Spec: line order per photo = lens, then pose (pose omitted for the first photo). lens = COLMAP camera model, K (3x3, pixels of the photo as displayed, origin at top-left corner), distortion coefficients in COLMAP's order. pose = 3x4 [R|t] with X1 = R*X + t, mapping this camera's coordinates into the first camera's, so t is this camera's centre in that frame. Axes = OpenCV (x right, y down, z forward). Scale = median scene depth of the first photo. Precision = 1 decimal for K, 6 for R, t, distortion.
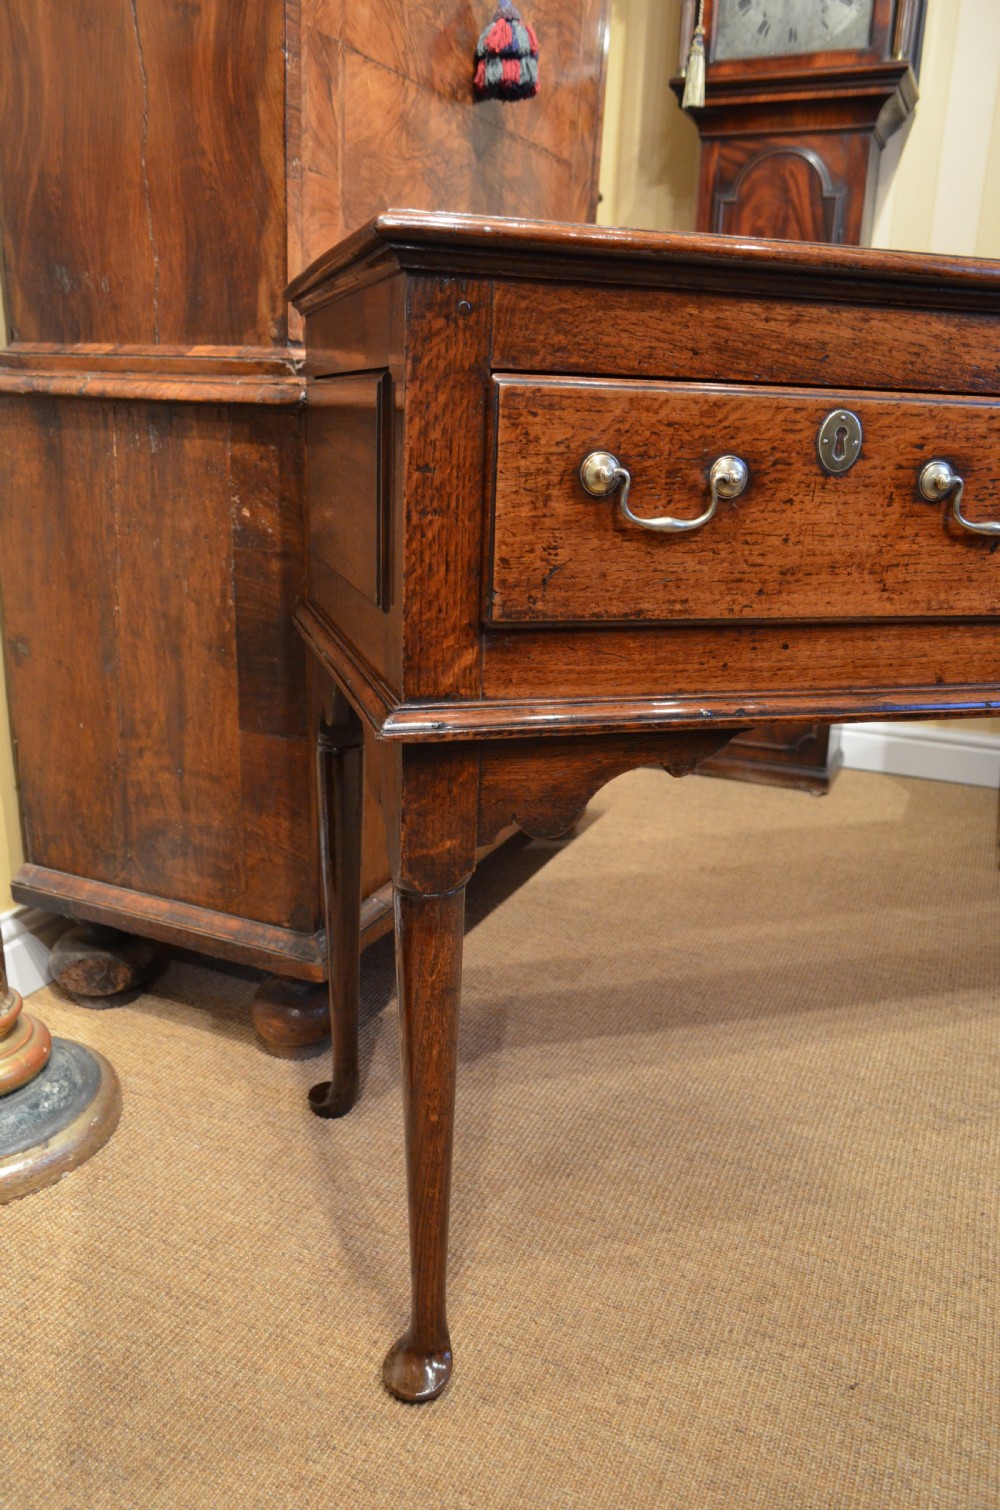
lens RADIAL K [[1152.4, 0, 491.2], [0, 1152.4, 765.4], [0, 0, 1]] dist [-0.009451, 0.001125]
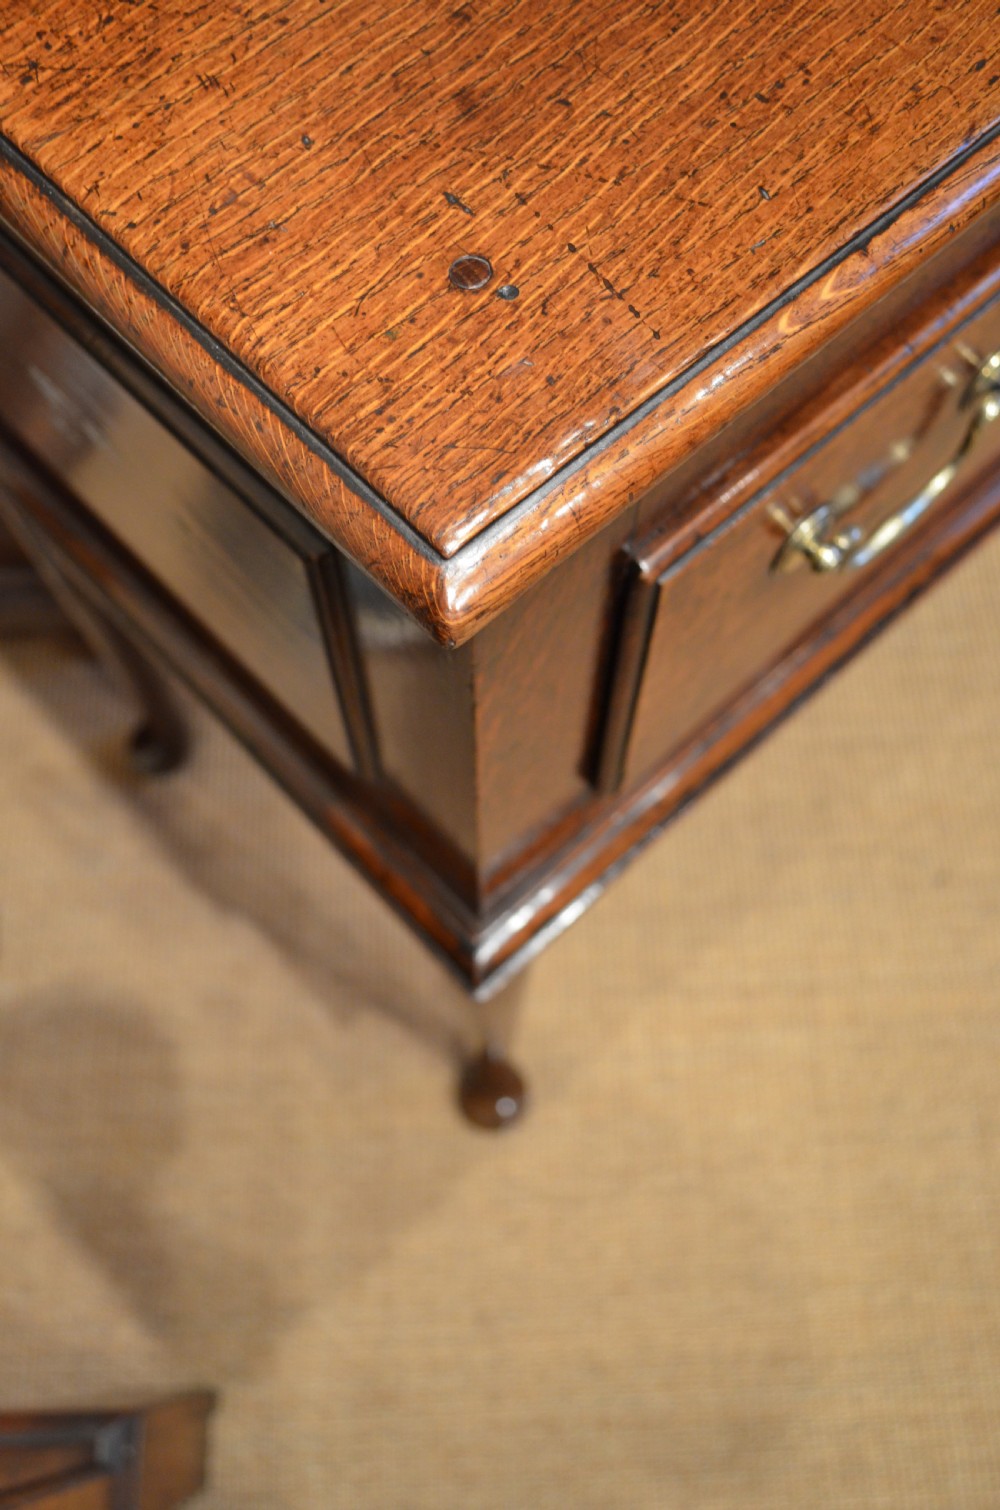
lens RADIAL K [[1388.3, 0, 493.6], [0, 1388.3, 779.4], [0, 0, 1]] dist [-0.020101, 0.000007]
pose [[0.889135, -0.435164, 0.141674, -0.136164], [0.161714, 0.588351, 0.792270, -0.636975], [-0.428121, -0.681524, 0.593495, 0.616367]]
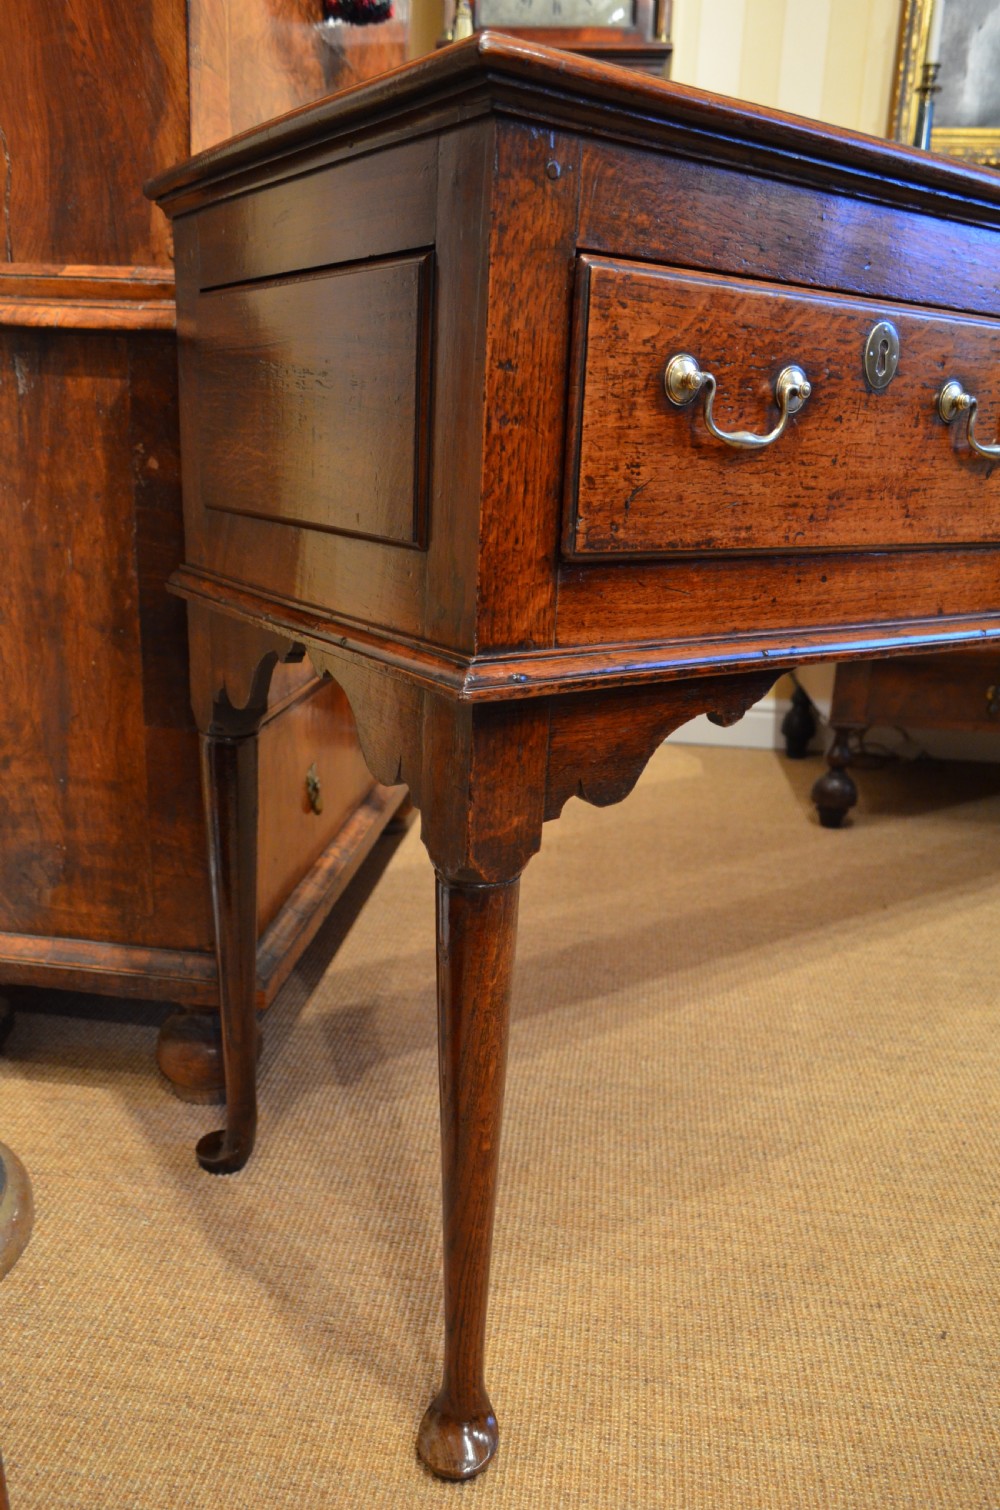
lens RADIAL K [[1155.8, 0, 497.9], [0, 1155.8, 768.8], [0, 0, 1]] dist [-0.007129, 0.002179]
pose [[0.946257, -0.084735, 0.312117, -0.320574], [0.083979, 0.996341, 0.015888, 0.015354], [-0.312322, 0.011177, 0.949911, 0.201377]]
